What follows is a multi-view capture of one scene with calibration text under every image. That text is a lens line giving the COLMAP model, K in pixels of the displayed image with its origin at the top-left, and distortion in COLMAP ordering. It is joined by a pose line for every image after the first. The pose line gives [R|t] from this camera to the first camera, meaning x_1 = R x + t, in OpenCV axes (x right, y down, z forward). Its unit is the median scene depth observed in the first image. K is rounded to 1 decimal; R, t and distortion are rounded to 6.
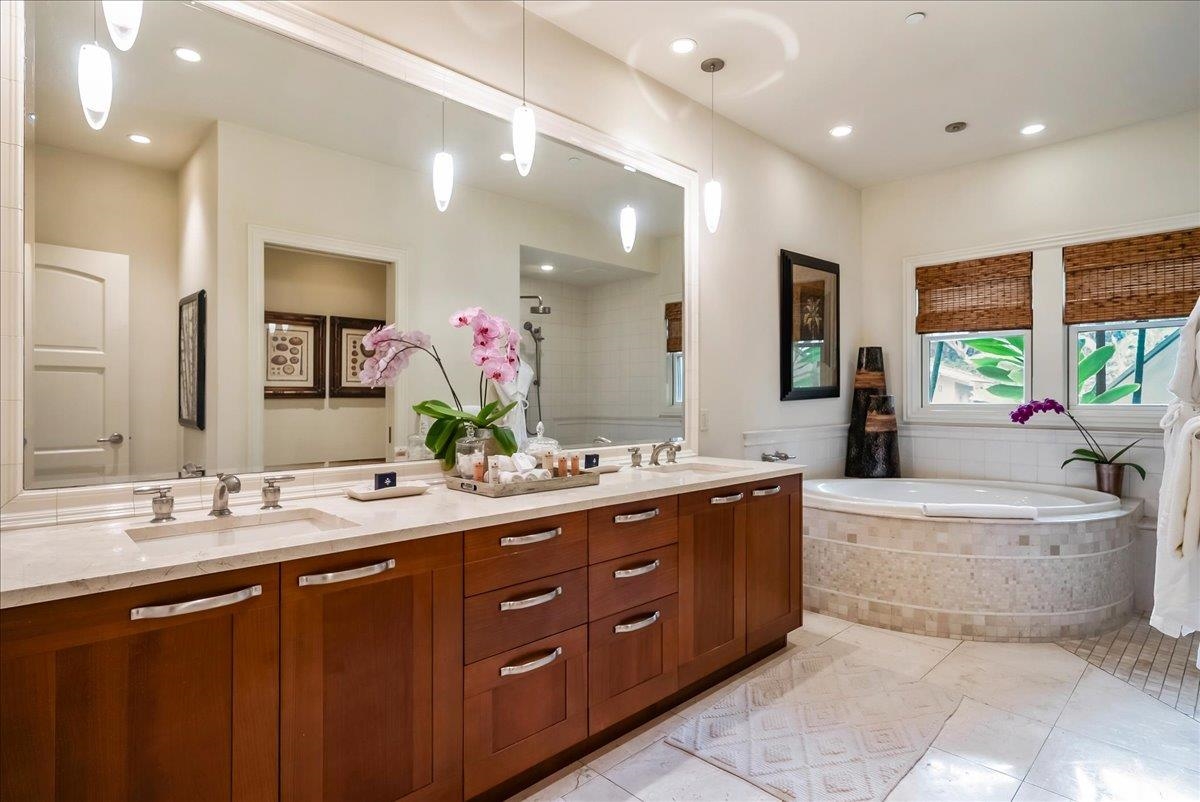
lens RADIAL K [[613.5, 0, 598.3], [0, 613.5, 398.3], [0, 0, 1]] dist [0.003667, 0.000084]
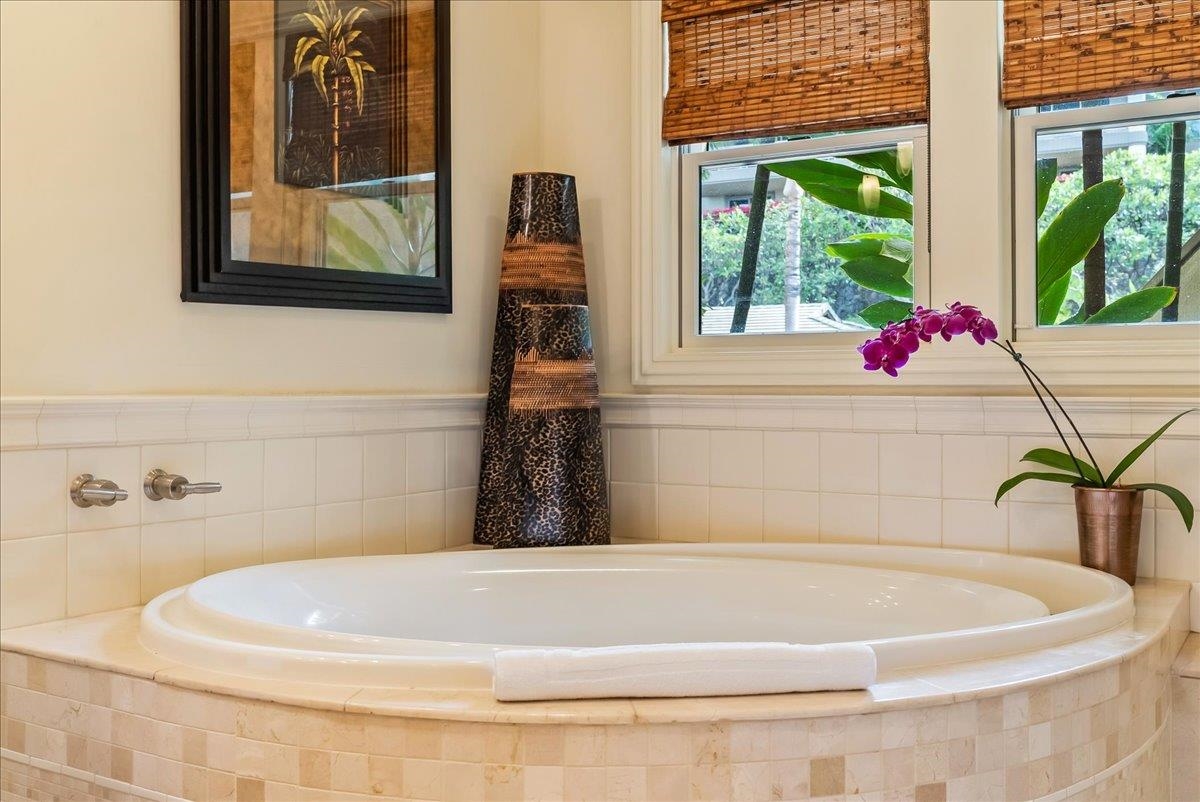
lens RADIAL K [[1158.0, 0, 600.3], [0, 1158.0, 367.6], [0, 0, 1]] dist [-0.009607, 0.002511]
pose [[0.965317, 0.007174, 0.260981, 0.367227], [-0.001769, 0.999779, -0.020938, 0.051099], [-0.261074, 0.019750, 0.965117, 0.424482]]
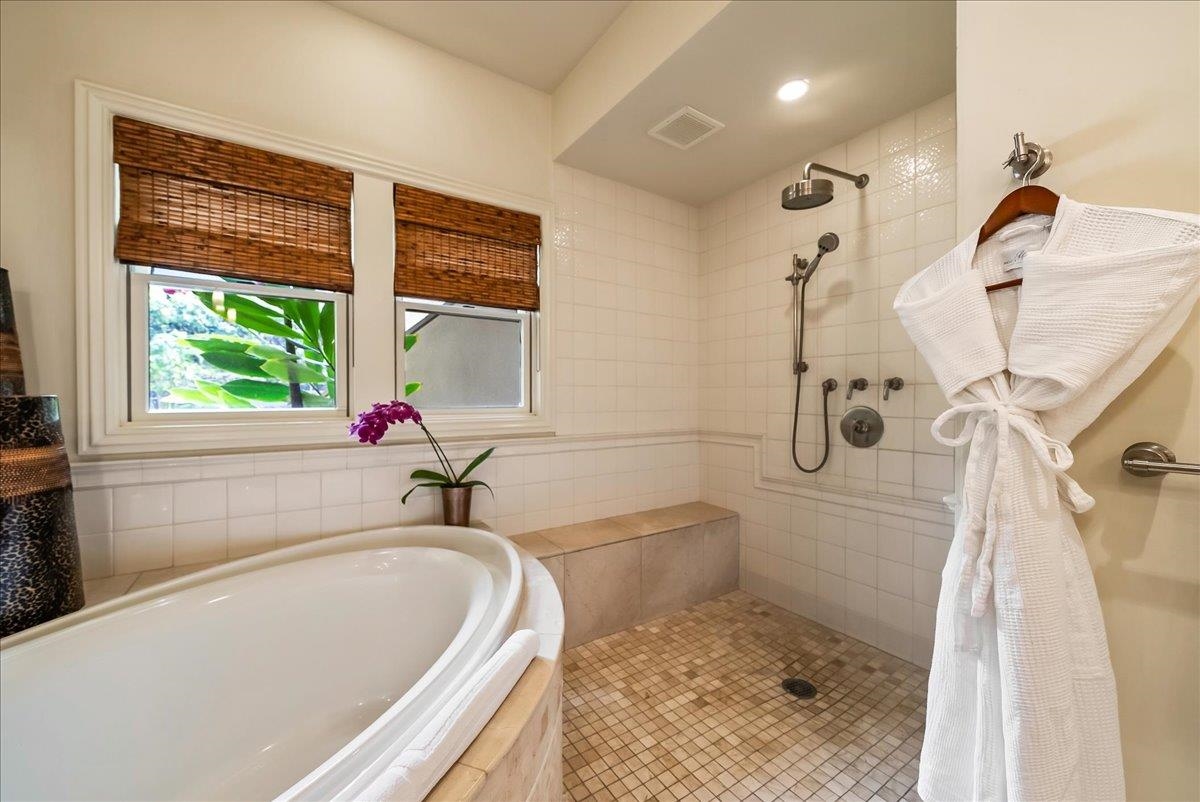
lens RADIAL K [[462.9, 0, 598.5], [0, 462.9, 398.2], [0, 0, 1]] dist [-0.000992, -0.000015]
pose [[0.173650, -0.004122, 0.984799, 0.291721], [0.003281, 0.999988, 0.003608, -0.003149], [-0.984802, 0.002604, 0.173661, 0.710392]]
